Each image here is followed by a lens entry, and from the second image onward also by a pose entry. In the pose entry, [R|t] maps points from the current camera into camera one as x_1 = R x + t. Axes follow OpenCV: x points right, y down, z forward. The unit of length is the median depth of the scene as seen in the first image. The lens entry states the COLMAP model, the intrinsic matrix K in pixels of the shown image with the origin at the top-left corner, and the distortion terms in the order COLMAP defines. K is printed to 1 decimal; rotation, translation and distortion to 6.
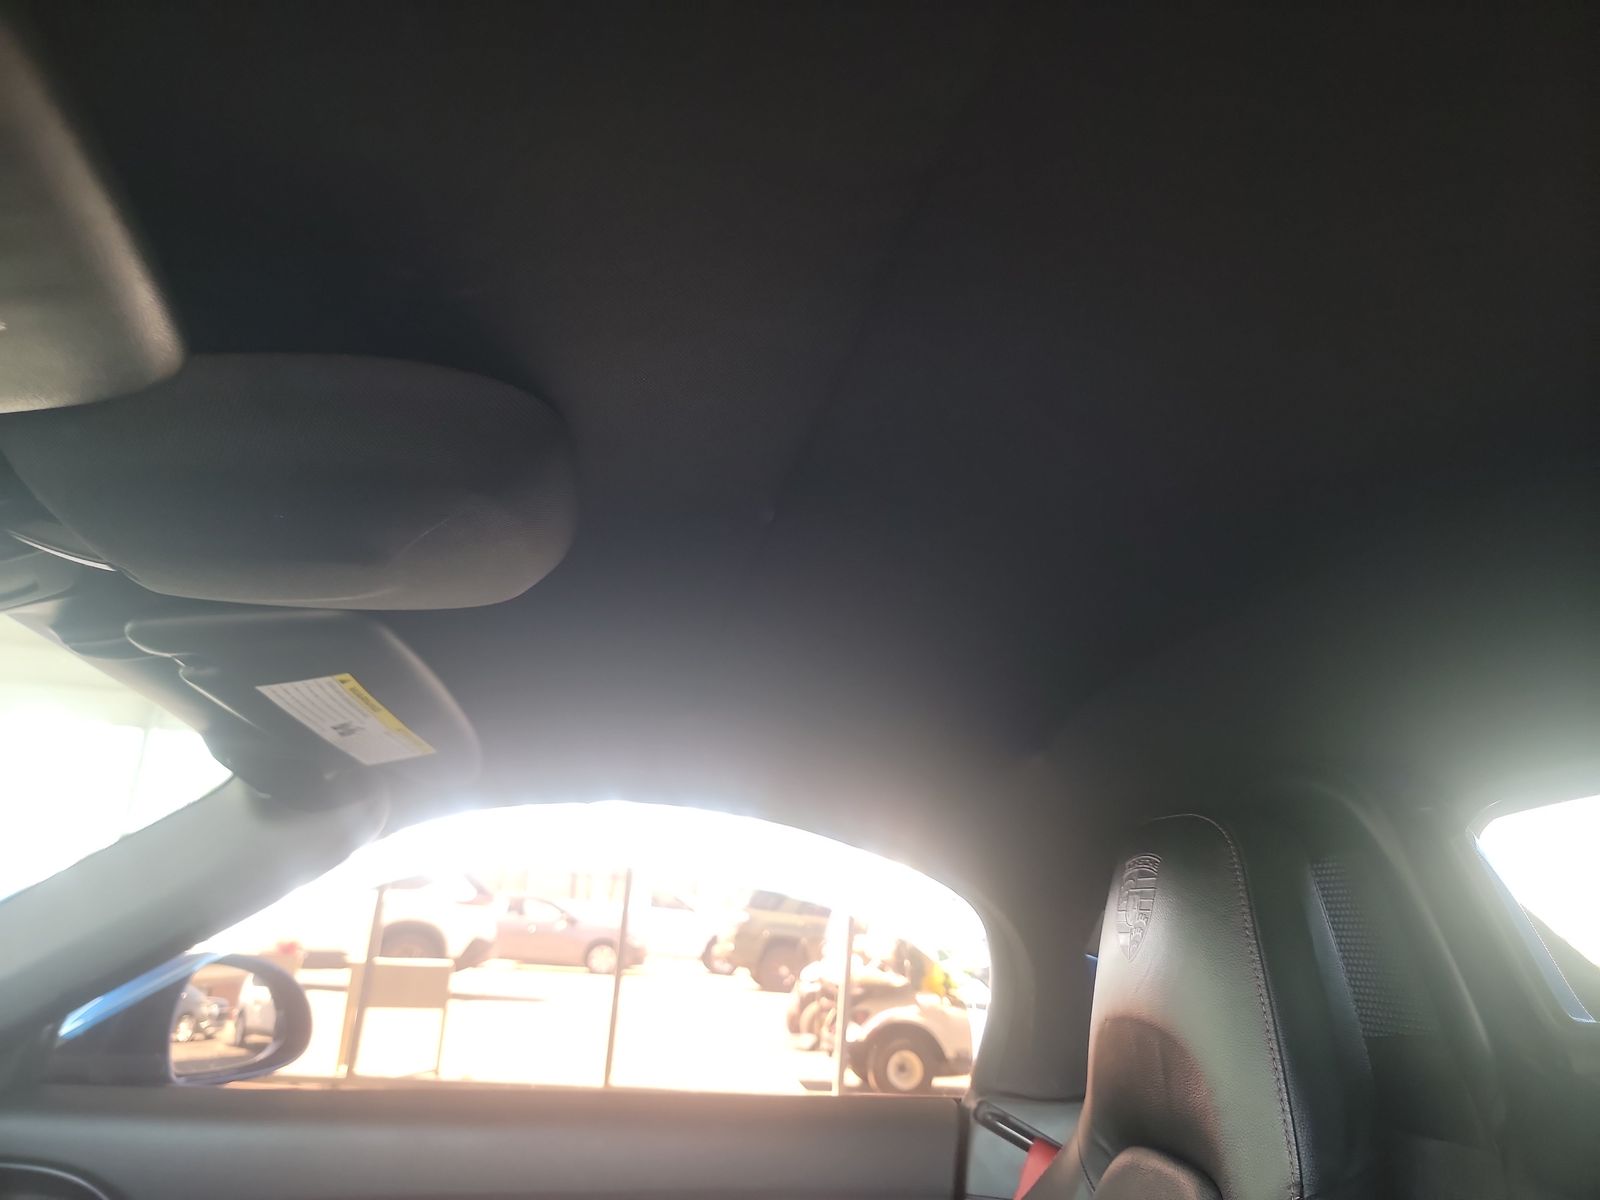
lens RADIAL K [[1188.0, 0, 800.0], [0, 1188.0, 600.0], [0, 0, 1]] dist [0.006981, -0.034326]
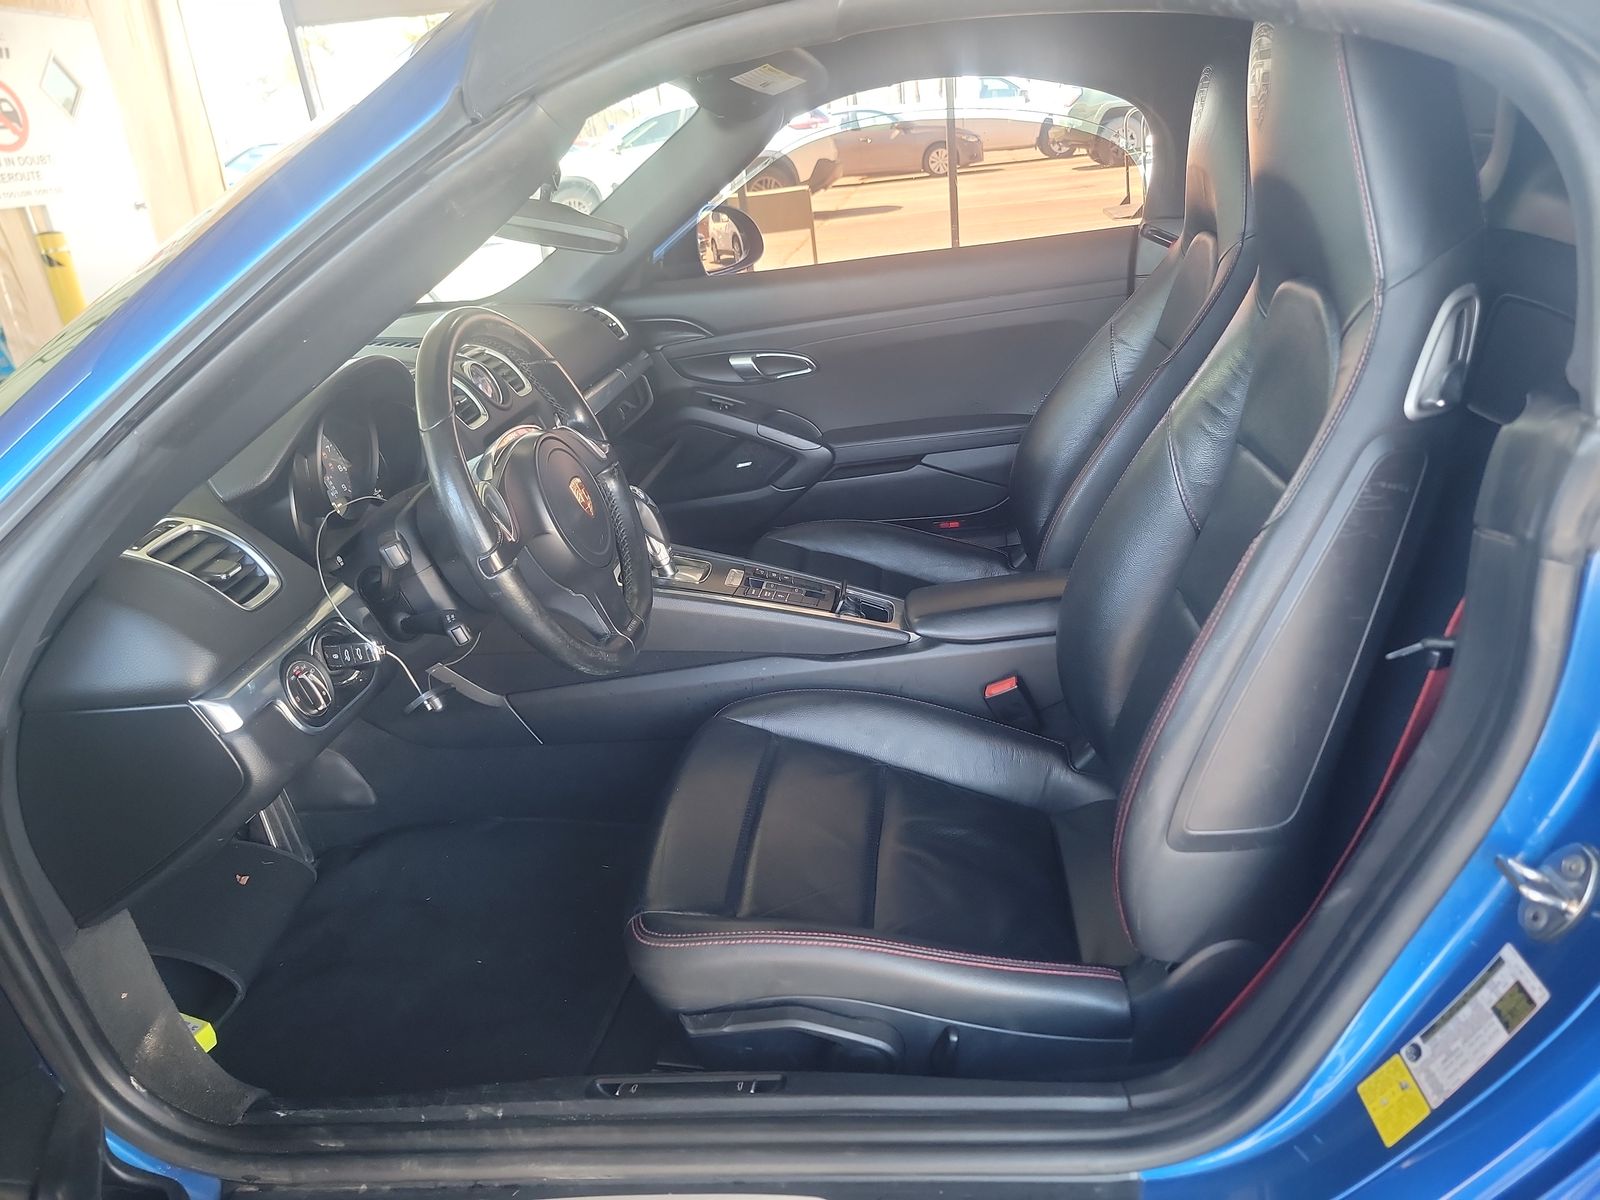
lens RADIAL K [[1188.0, 0, 800.0], [0, 1188.0, 600.0], [0, 0, 1]] dist [0.006981, -0.034326]
pose [[0.952214, -0.046985, -0.301796, 0.028072], [0.220521, 0.789420, 0.572876, -0.040776], [0.211327, -0.612053, 0.762058, -0.124841]]
